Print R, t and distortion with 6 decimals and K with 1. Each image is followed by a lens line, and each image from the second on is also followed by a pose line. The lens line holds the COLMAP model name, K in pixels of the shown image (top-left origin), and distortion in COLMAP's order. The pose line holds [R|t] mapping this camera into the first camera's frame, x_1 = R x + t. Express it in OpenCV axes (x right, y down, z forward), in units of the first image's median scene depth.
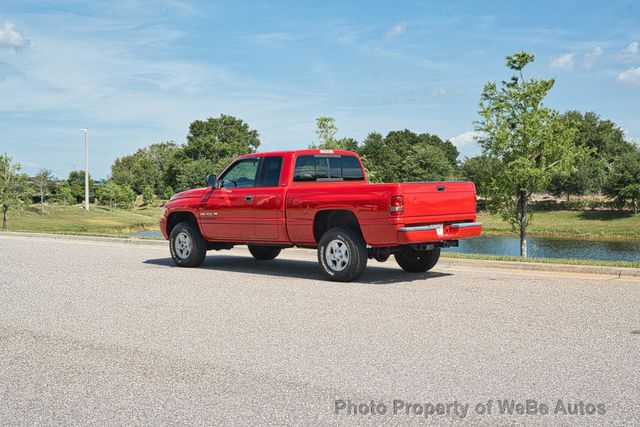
lens RADIAL K [[876.0, 0, 317.9], [0, 876.0, 206.3], [0, 0, 1]] dist [0.016650, 0.092618]
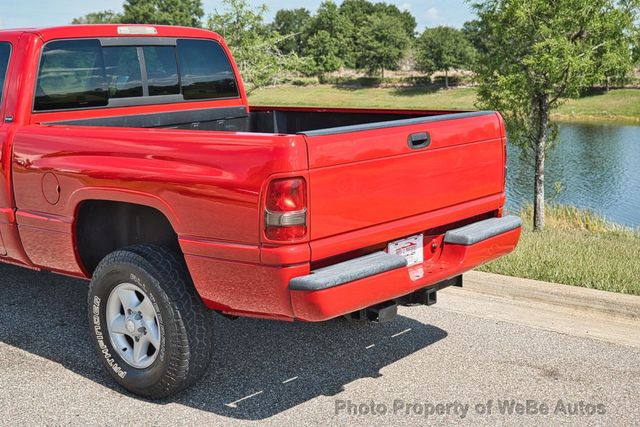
lens RADIAL K [[874.1, 0, 320.0], [0, 874.1, 213.5], [0, 0, 1]] dist [0.020271, 0.092689]
pose [[0.998588, -0.011691, 0.051811, 0.050986], [0.003646, 0.988262, 0.152725, -0.028174], [-0.052988, -0.152320, 0.986910, 0.405828]]
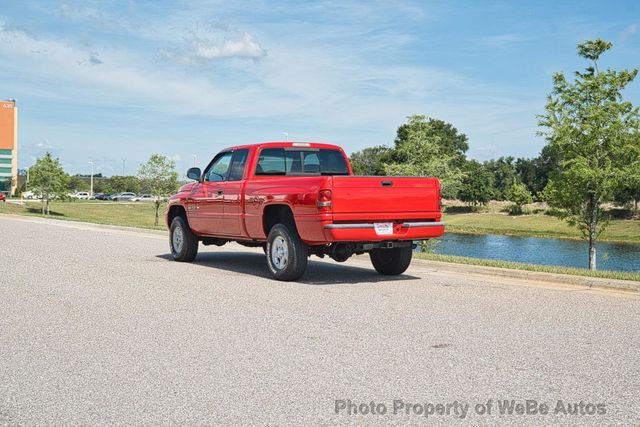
lens RADIAL K [[878.5, 0, 331.3], [0, 878.5, 214.1], [0, 0, 1]] dist [0.060208, -0.017085]
pose [[0.970601, 0.023435, -0.239552, 0.190591], [-0.022742, 0.999725, 0.005658, 0.004784], [0.239619, -0.000044, 0.970867, 0.055624]]
